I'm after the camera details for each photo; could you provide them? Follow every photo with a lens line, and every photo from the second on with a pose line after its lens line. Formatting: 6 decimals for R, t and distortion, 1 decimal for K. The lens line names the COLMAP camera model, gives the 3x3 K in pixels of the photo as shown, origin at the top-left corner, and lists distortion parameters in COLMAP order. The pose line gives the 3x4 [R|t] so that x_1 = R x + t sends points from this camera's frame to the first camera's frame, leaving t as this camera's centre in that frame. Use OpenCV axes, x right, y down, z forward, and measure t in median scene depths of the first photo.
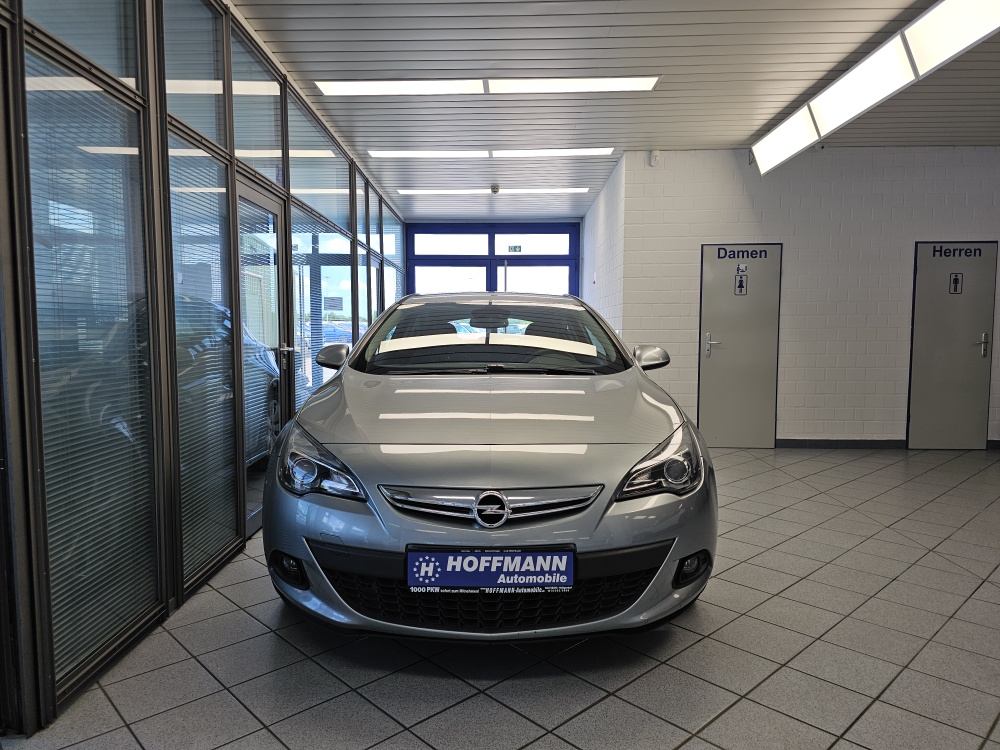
lens RADIAL K [[684.5, 0, 481.8], [0, 684.5, 440.9], [0, 0, 1]] dist [0.052461, -0.053846]
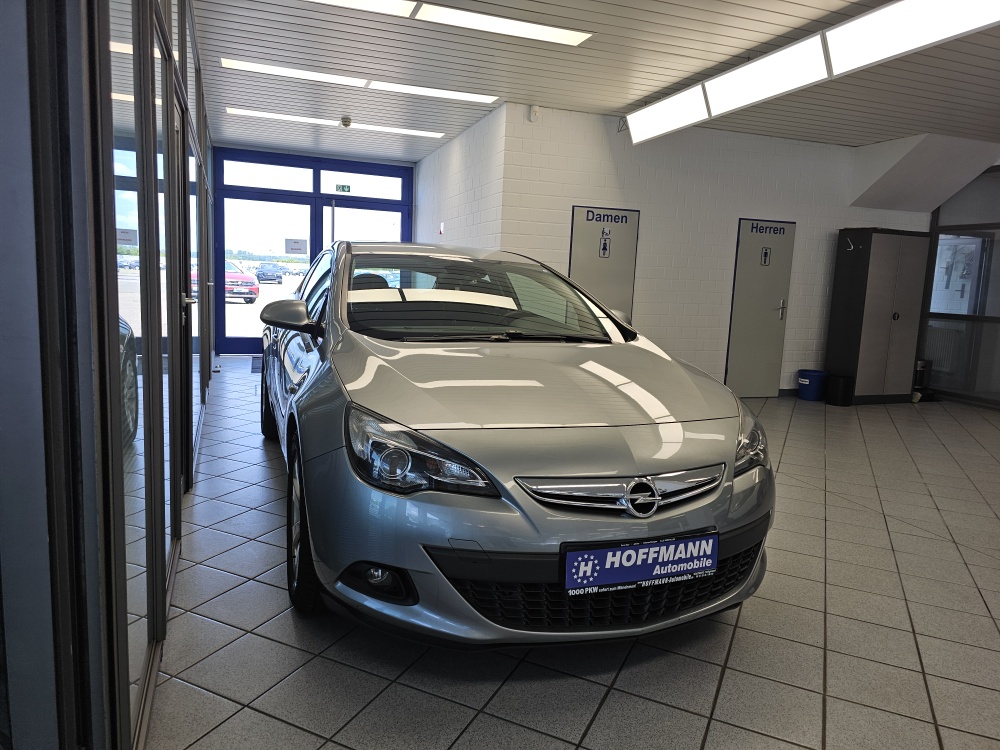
lens RADIAL K [[684.5, 0, 492.9], [0, 684.5, 424.9], [0, 0, 1]] dist [0.052461, -0.053846]
pose [[0.927030, -0.039221, 0.372930, -0.264450], [0.018254, 0.998056, 0.059590, -0.029678], [-0.374543, -0.048434, 0.925944, 0.109086]]
